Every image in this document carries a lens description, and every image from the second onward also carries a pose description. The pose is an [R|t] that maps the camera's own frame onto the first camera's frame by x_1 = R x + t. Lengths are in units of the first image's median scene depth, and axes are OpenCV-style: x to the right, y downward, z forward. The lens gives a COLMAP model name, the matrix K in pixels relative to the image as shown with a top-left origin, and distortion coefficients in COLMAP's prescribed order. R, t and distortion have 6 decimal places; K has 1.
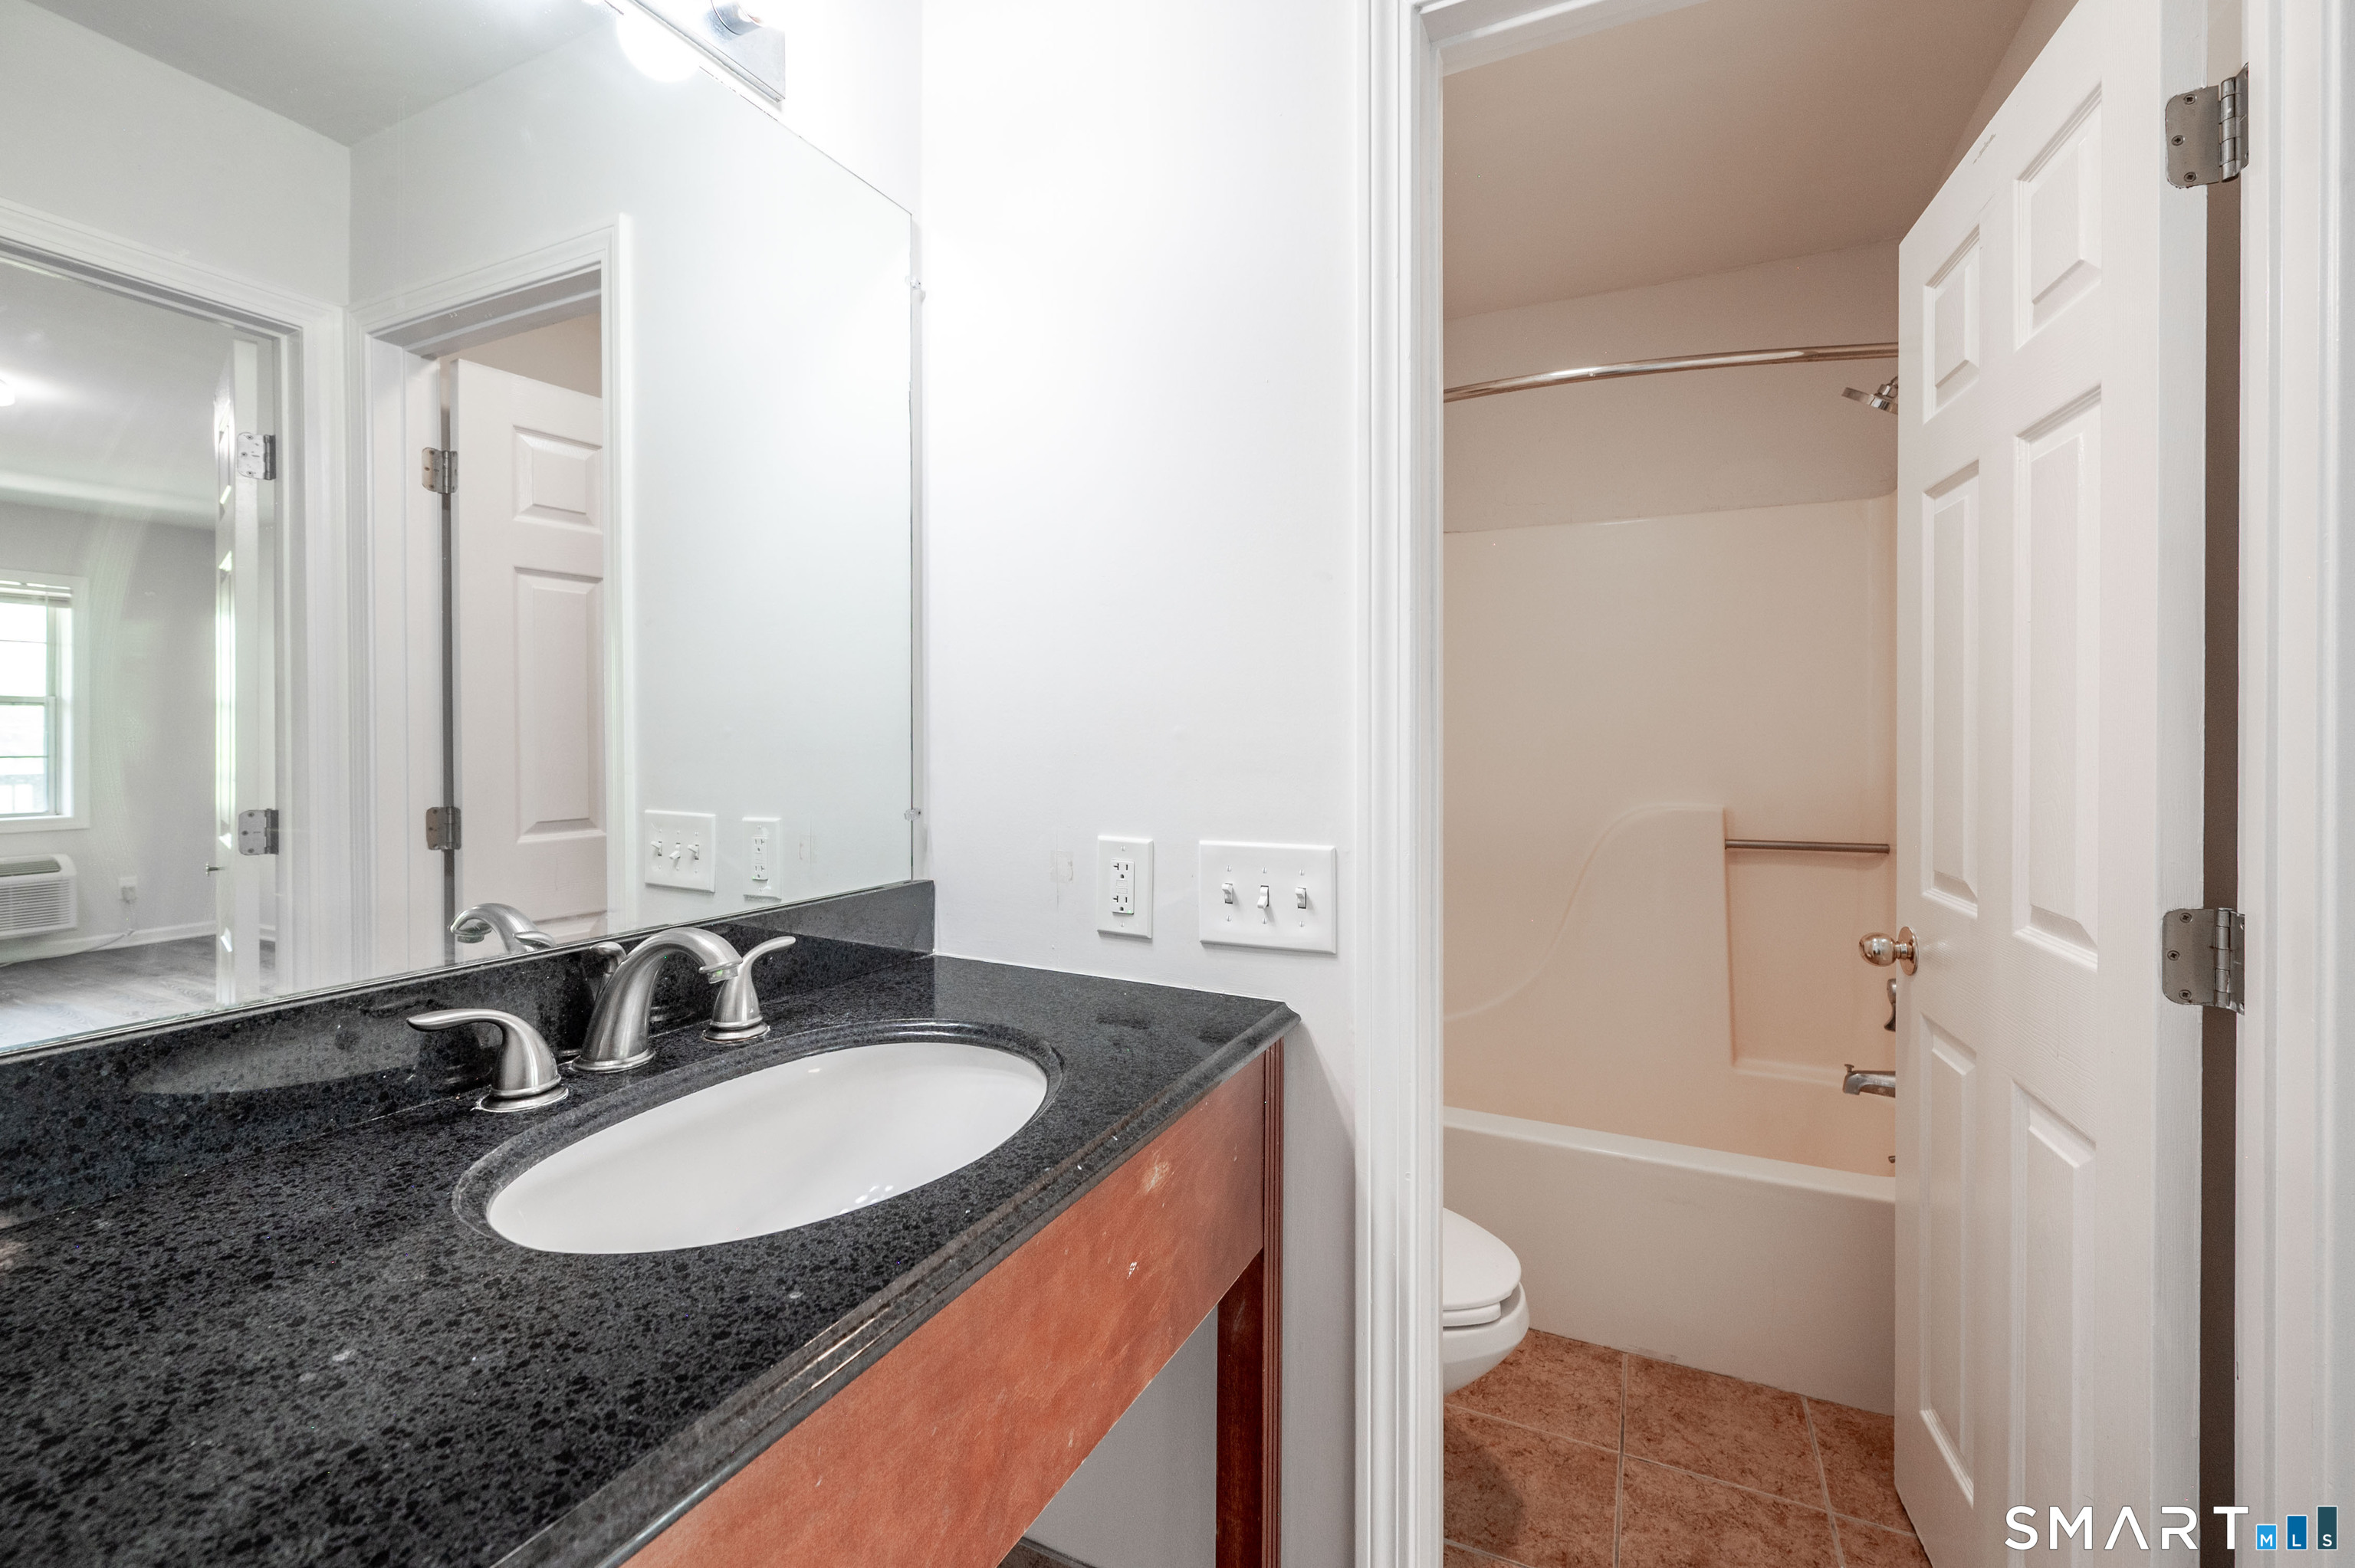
lens RADIAL K [[993.5, 0, 1208.2], [0, 993.5, 730.3], [0, 0, 1]] dist [-0.000872, -0.000648]
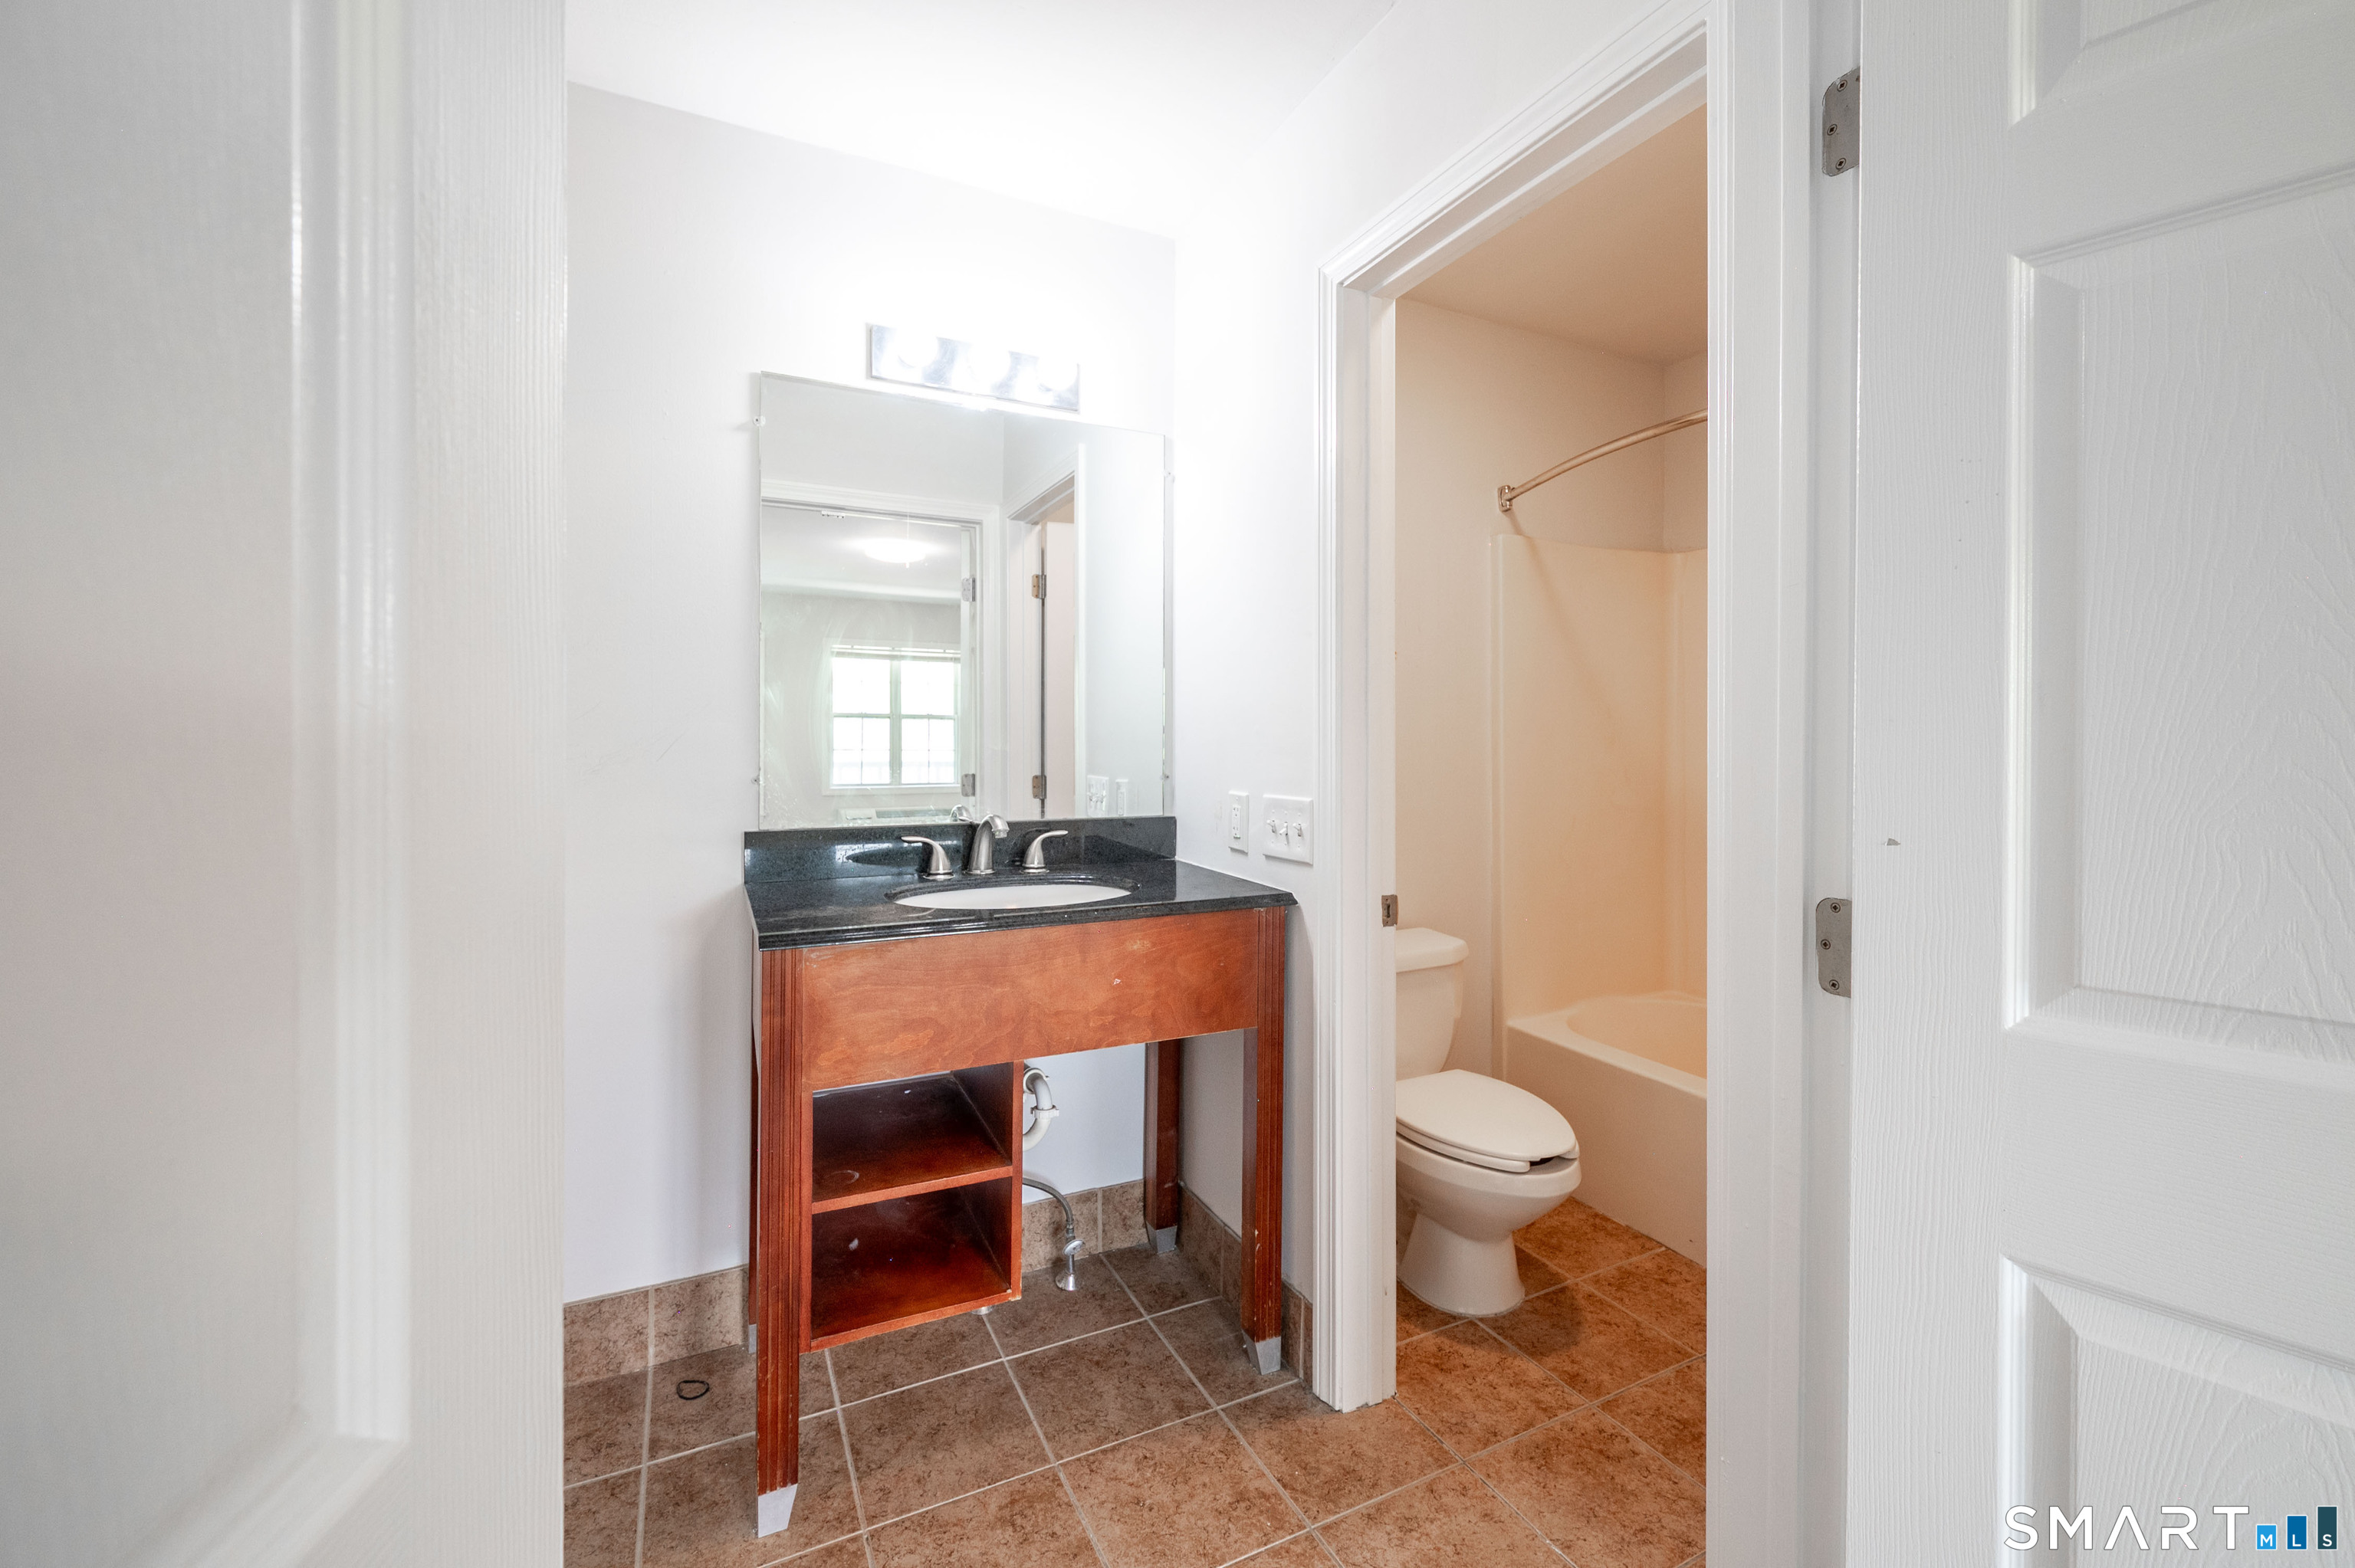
lens RADIAL K [[993.5, 0, 1208.2], [0, 993.5, 730.3], [0, 0, 1]] dist [-0.000872, -0.000648]
pose [[0.791239, -0.001468, -0.611505, 0.895352], [-0.004142, 0.999961, -0.007760, 0.015378], [0.611493, 0.008672, 0.791202, -0.361789]]
